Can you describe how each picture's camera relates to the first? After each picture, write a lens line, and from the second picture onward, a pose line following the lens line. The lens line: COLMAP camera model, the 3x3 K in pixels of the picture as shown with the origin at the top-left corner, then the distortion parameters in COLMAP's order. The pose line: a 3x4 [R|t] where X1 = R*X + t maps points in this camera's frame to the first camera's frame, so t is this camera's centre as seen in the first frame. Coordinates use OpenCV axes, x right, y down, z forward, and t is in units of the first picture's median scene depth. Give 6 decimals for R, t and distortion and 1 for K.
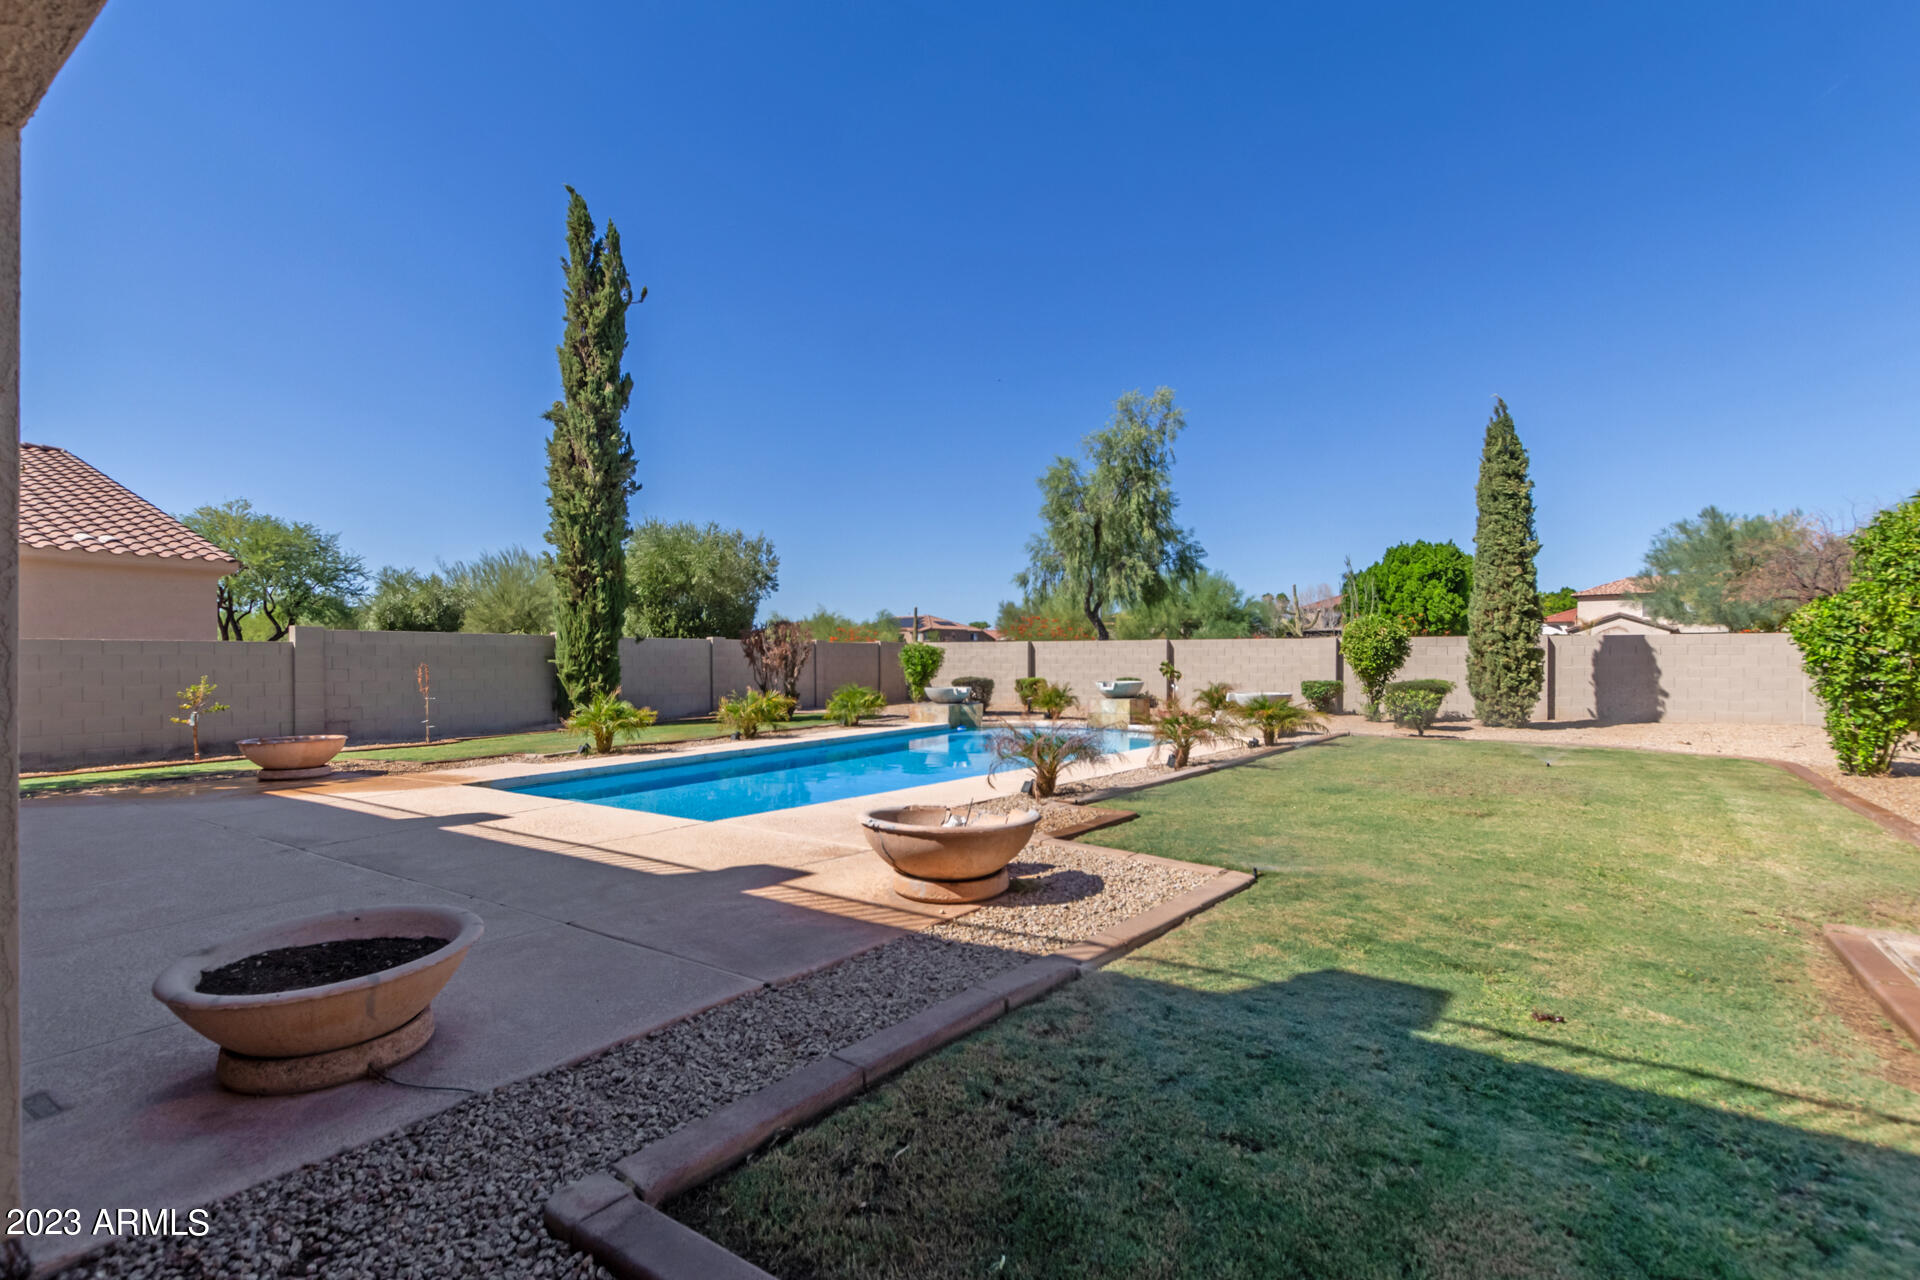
lens RADIAL K [[887.4, 0, 960.8], [0, 887.4, 648.8], [0, 0, 1]] dist [0.002030, -0.000222]
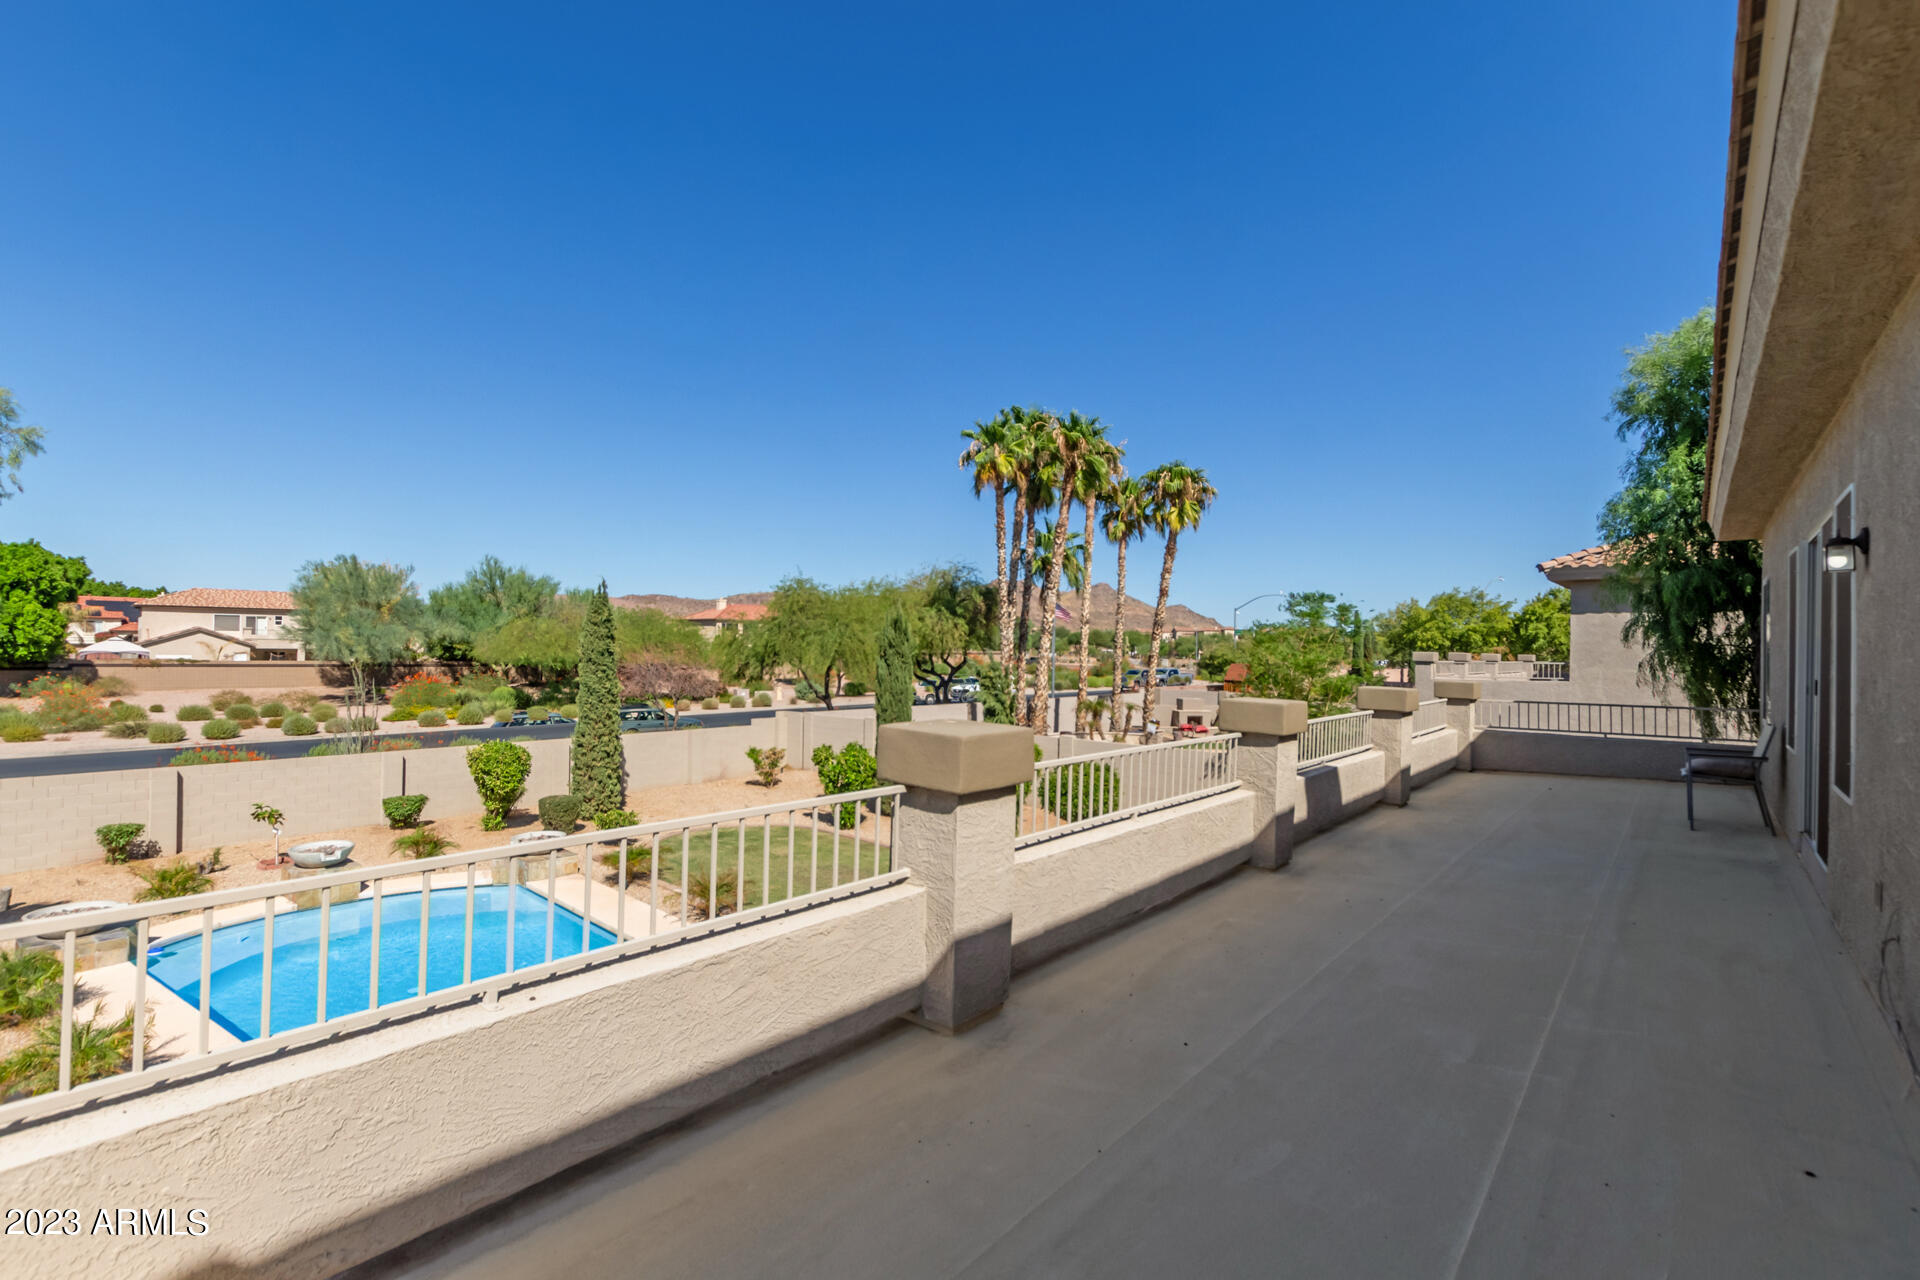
lens RADIAL K [[886.0, 0, 971.4], [0, 886.0, 636.3], [0, 0, 1]] dist [-0.000109, -0.001497]
pose [[0.095385, 0.018302, 0.995272, -0.382393], [-0.025988, 0.999536, -0.015890, -0.102151], [-0.995101, -0.024349, 0.095816, 0.163116]]
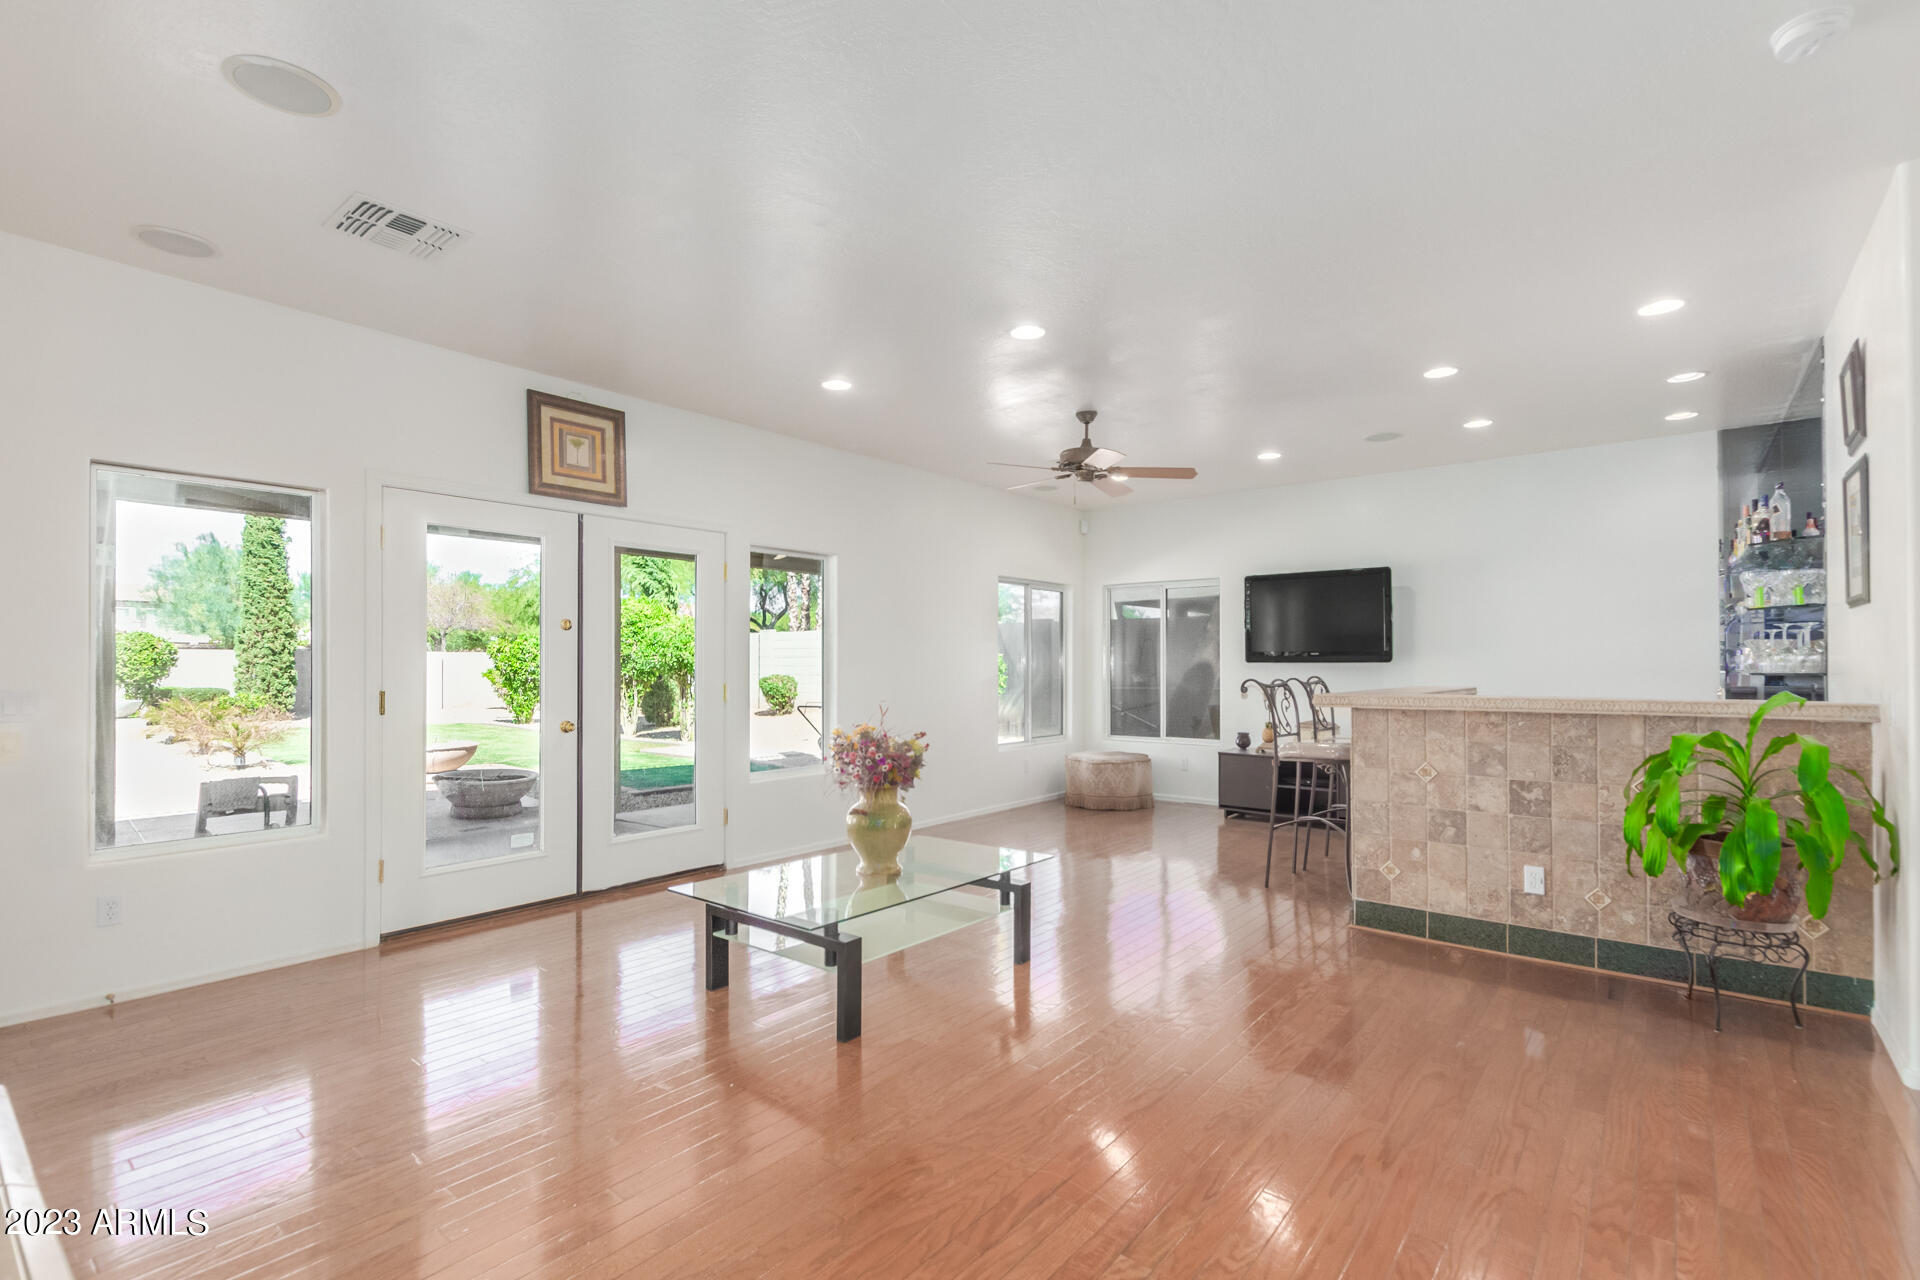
lens RADIAL K [[895.4, 0, 963.6], [0, 895.4, 661.5], [0, 0, 1]] dist [0.002996, 0.000179]
pose [[0.088980, 0.004518, 0.996023, -0.334541], [-0.008823, 0.999954, -0.003747, -0.001736], [-0.995994, -0.008455, 0.089016, -0.076609]]
